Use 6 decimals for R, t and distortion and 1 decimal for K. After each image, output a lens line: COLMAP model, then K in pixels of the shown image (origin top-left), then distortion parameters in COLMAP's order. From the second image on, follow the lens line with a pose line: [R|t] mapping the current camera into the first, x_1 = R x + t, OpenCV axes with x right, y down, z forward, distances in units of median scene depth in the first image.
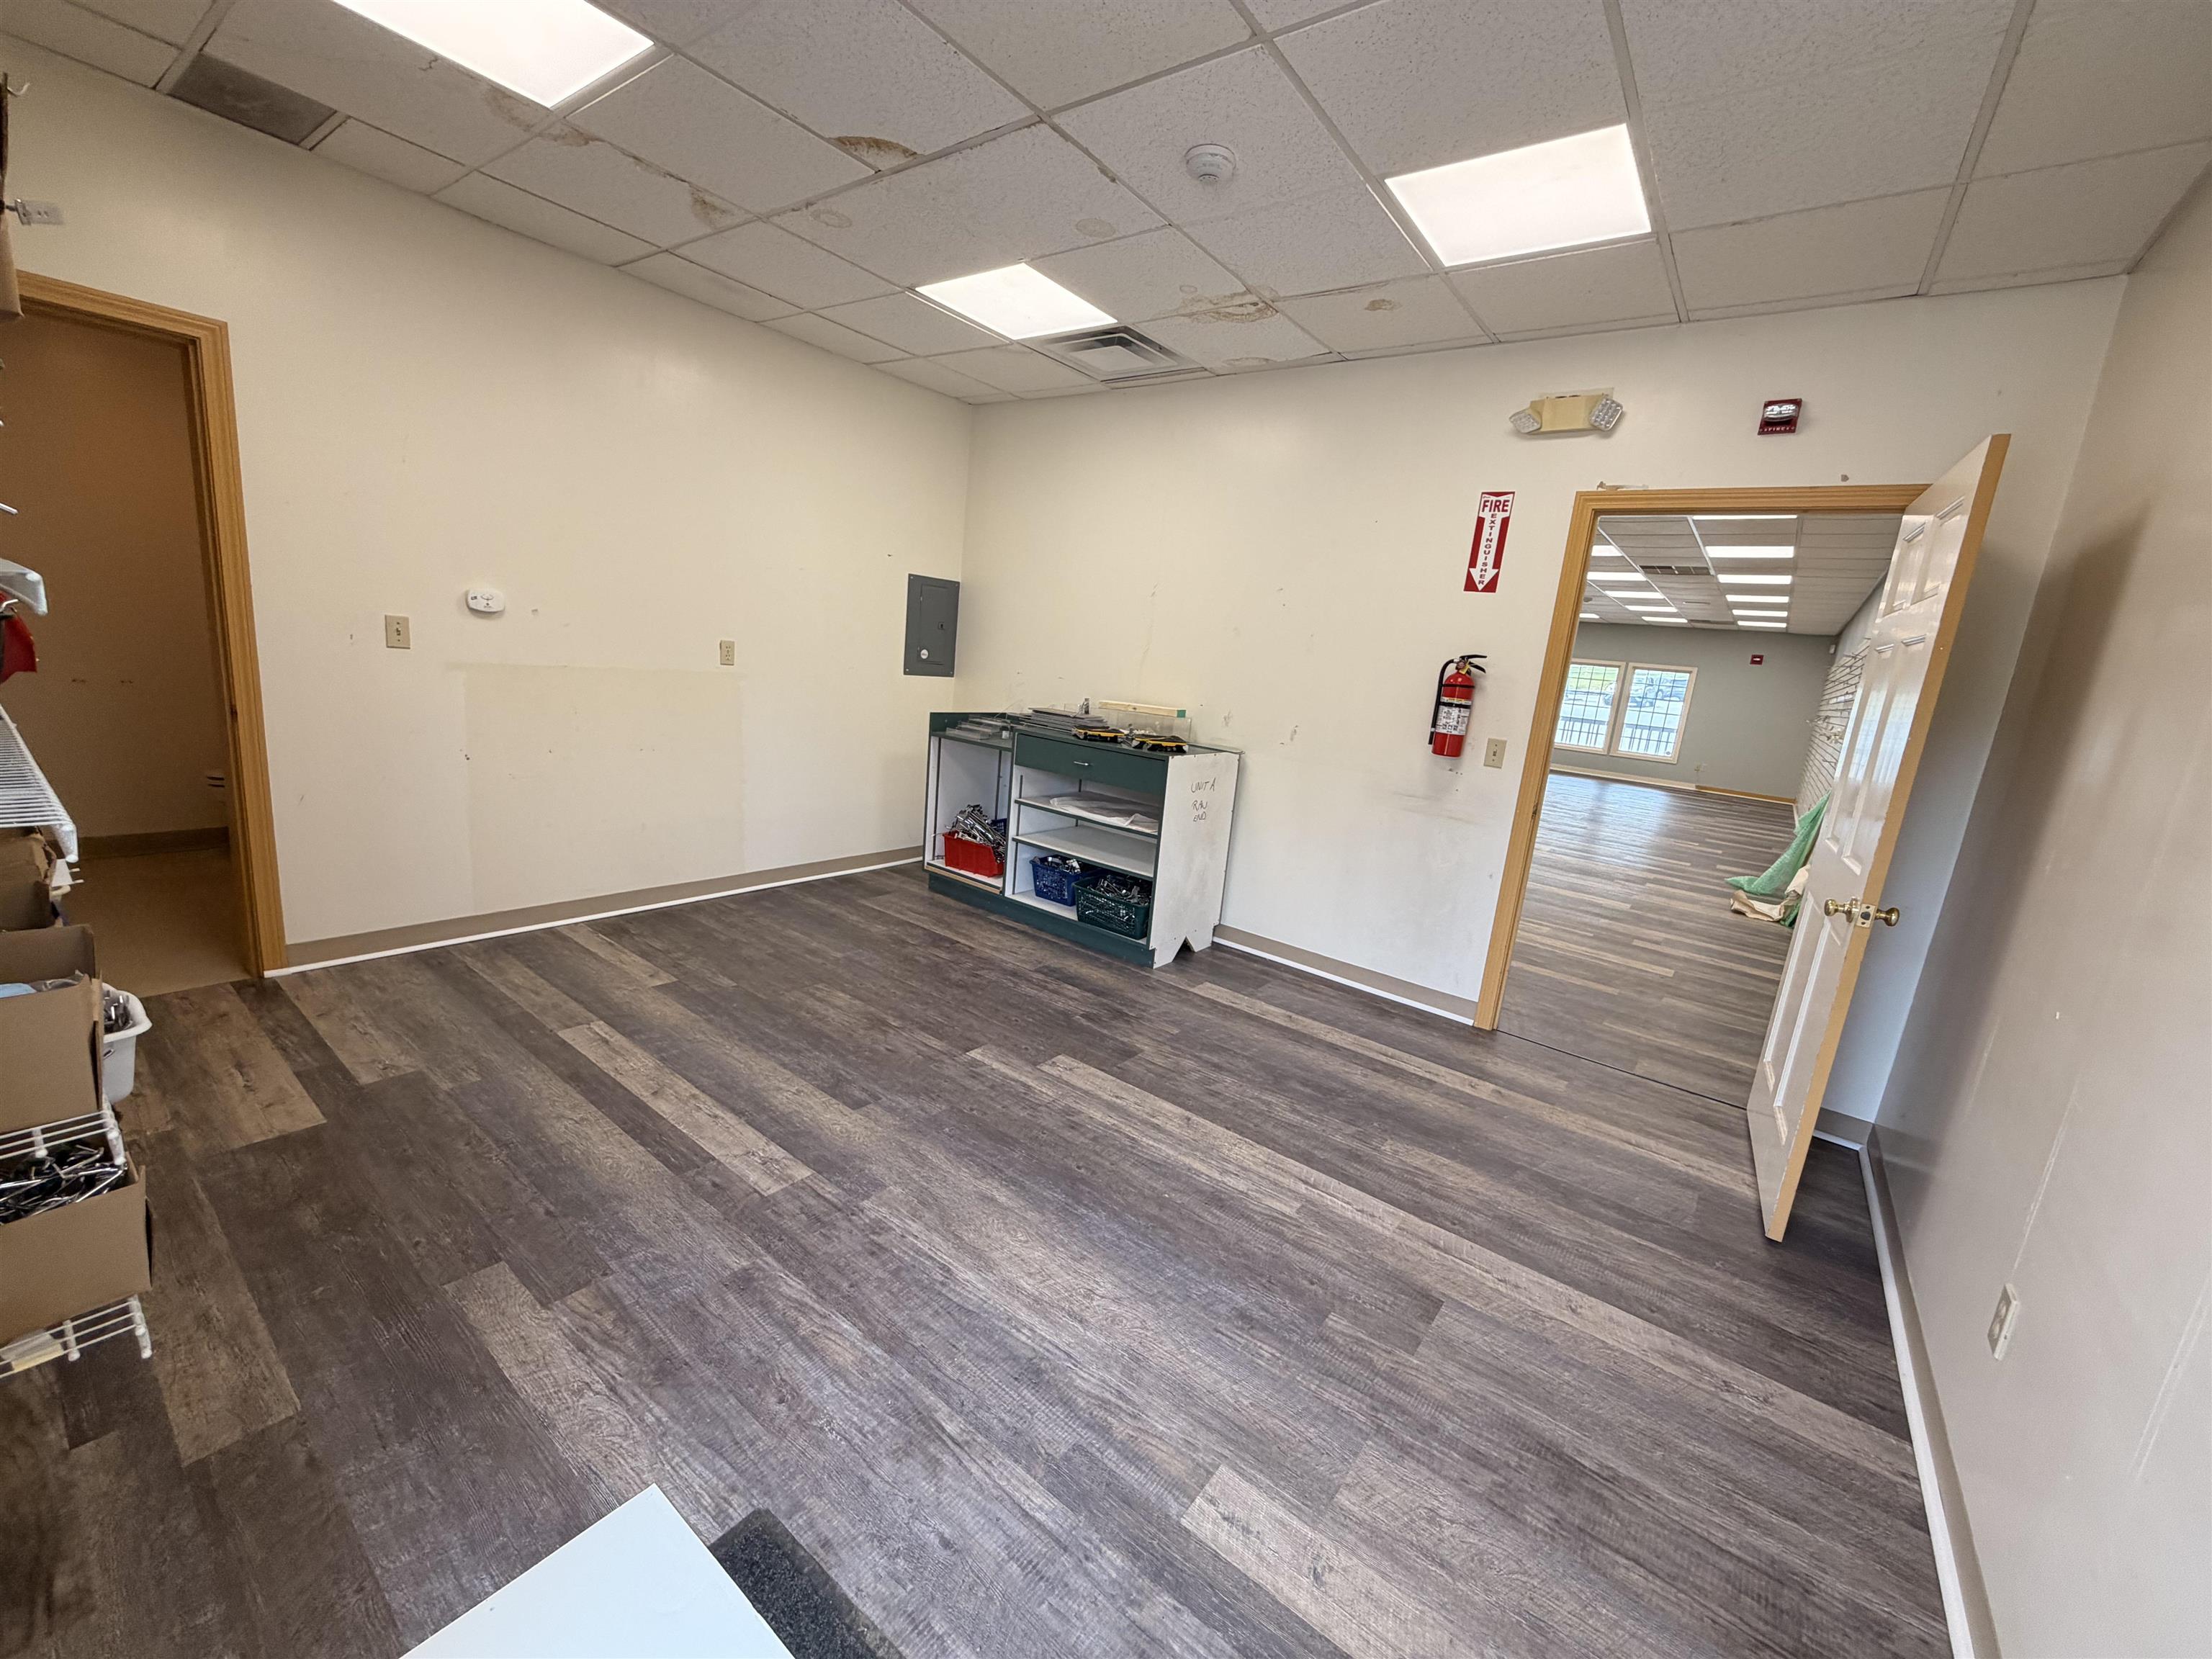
lens RADIAL K [[881.1, 0, 1100.1], [0, 881.1, 829.4], [0, 0, 1]] dist [0.000639, -0.000104]
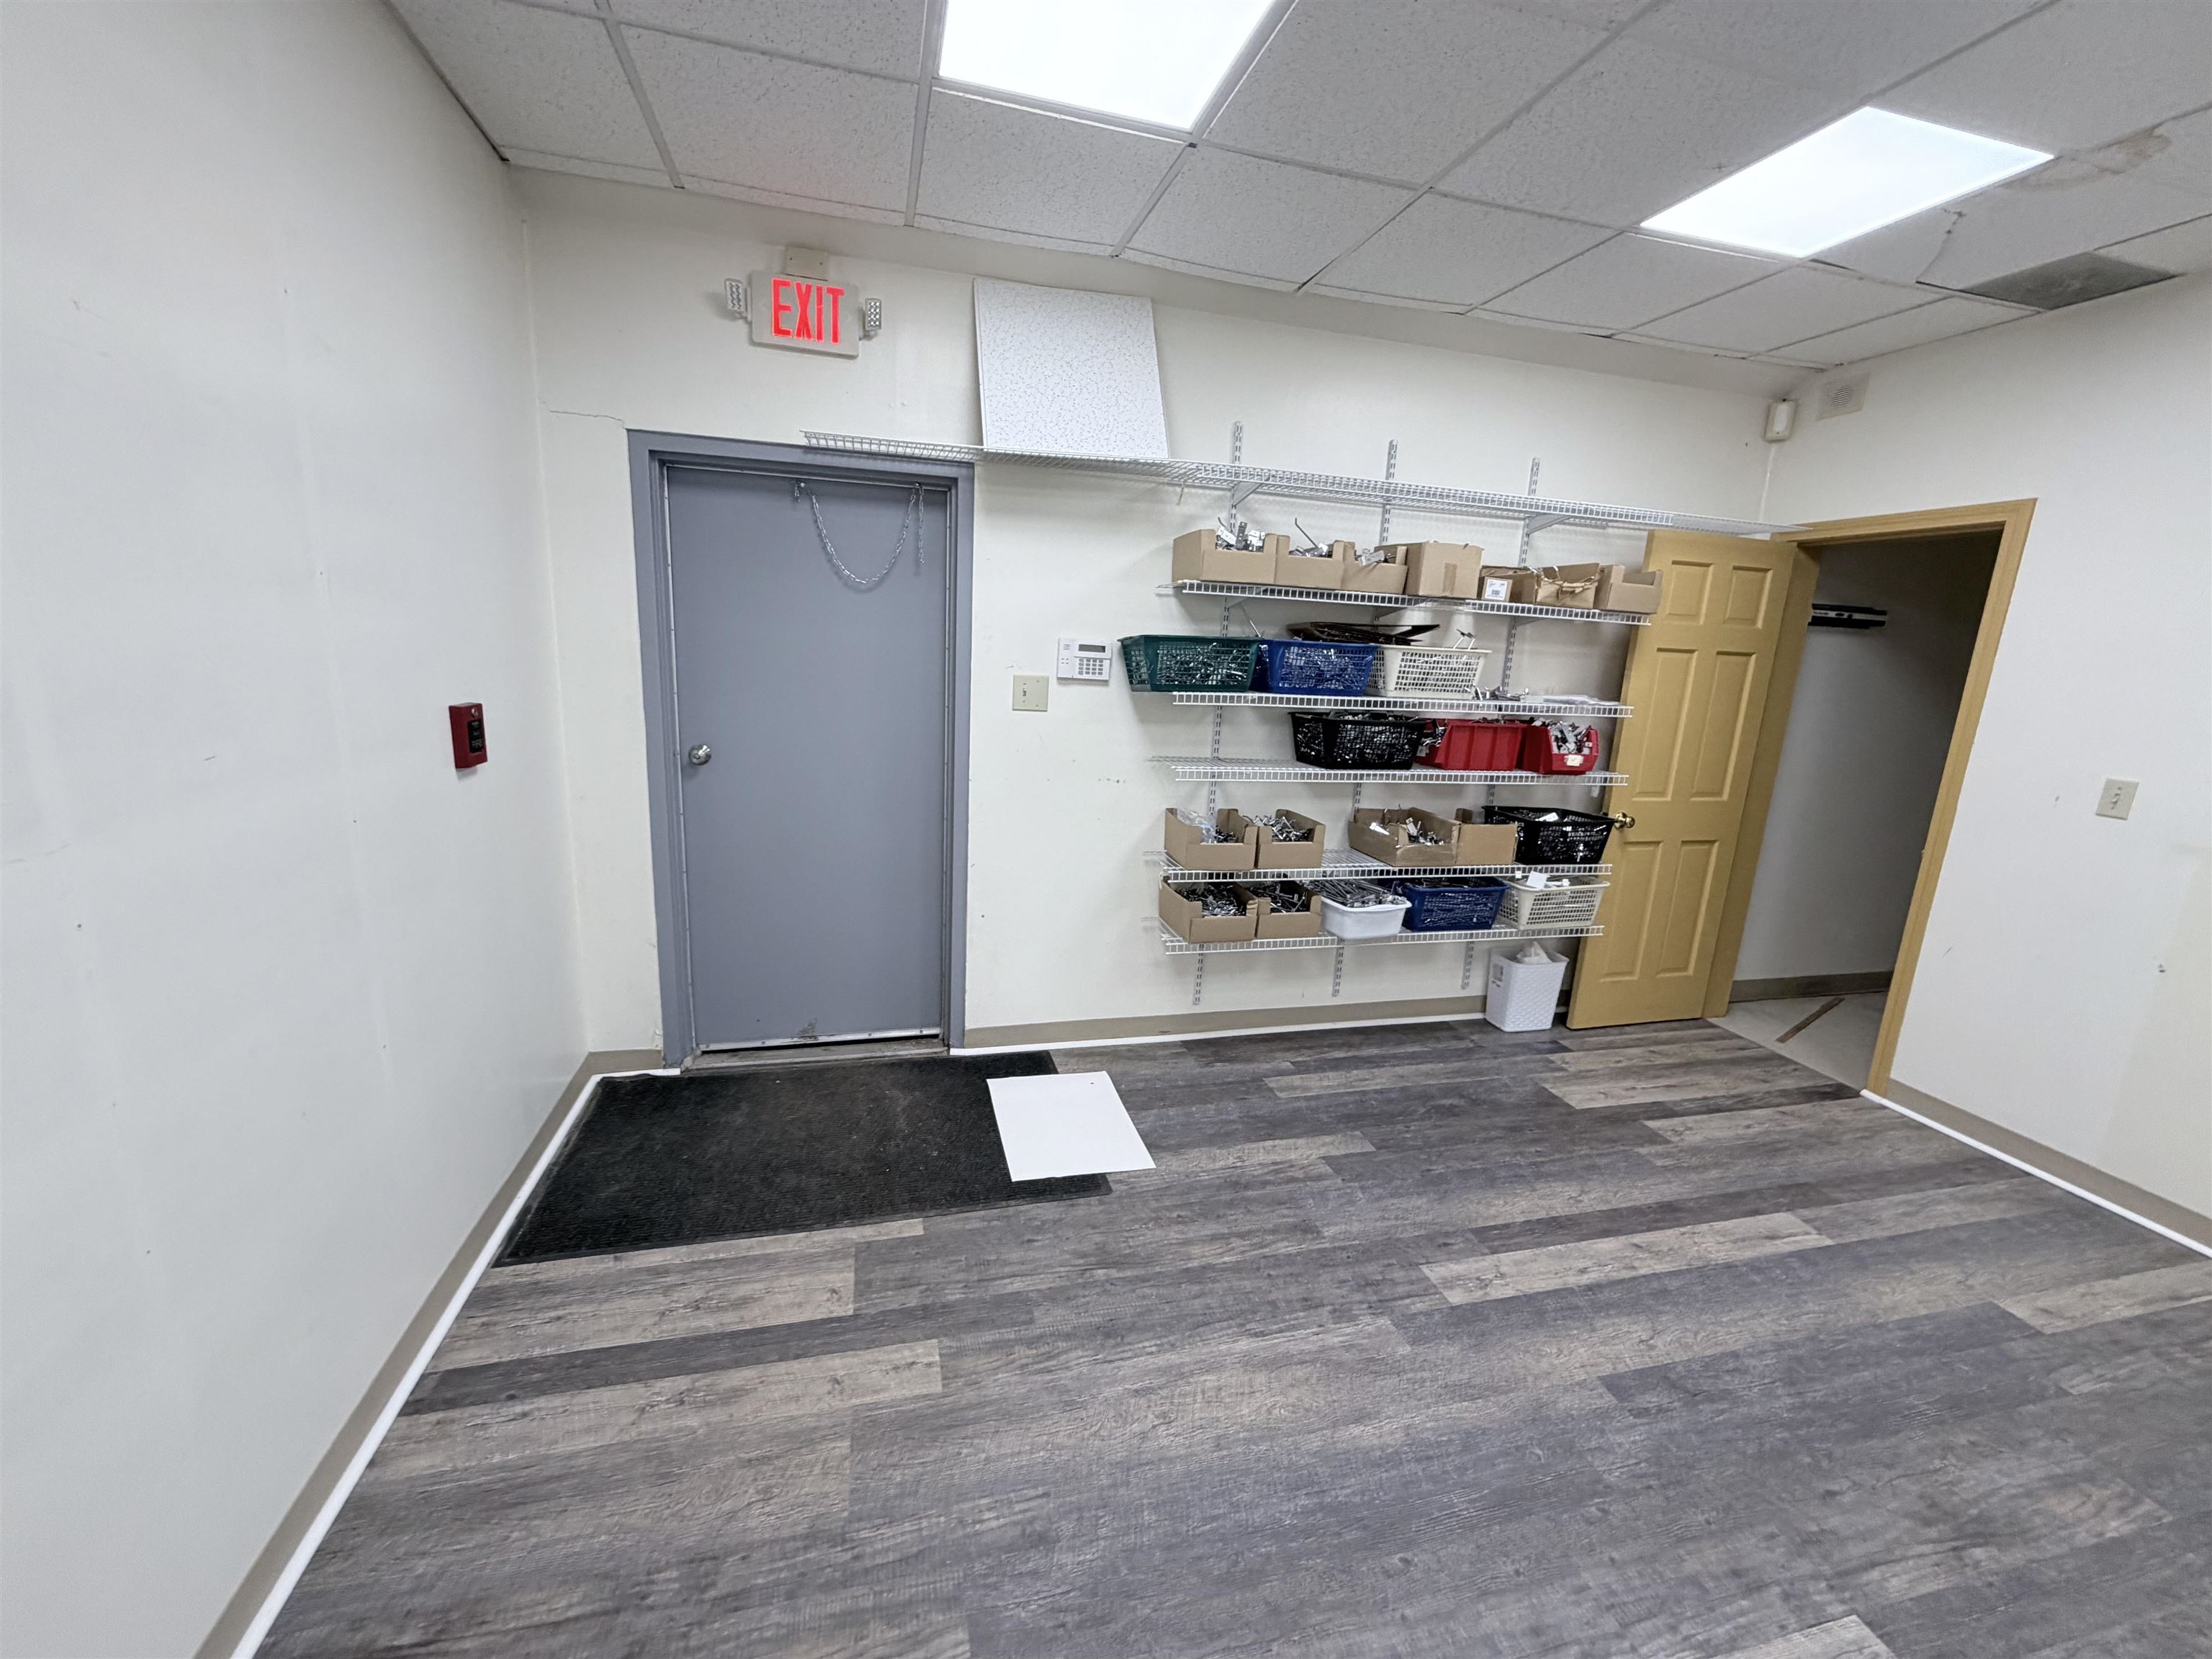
lens RADIAL K [[881.1, 0, 1100.3], [0, 881.1, 826.8], [0, 0, 1]] dist [0.000639, -0.000104]
pose [[-0.609680, 0.039821, -0.791647, 0.536038], [-0.264173, 0.931430, 0.250303, -0.186074], [0.747331, 0.361737, -0.557354, 0.915212]]
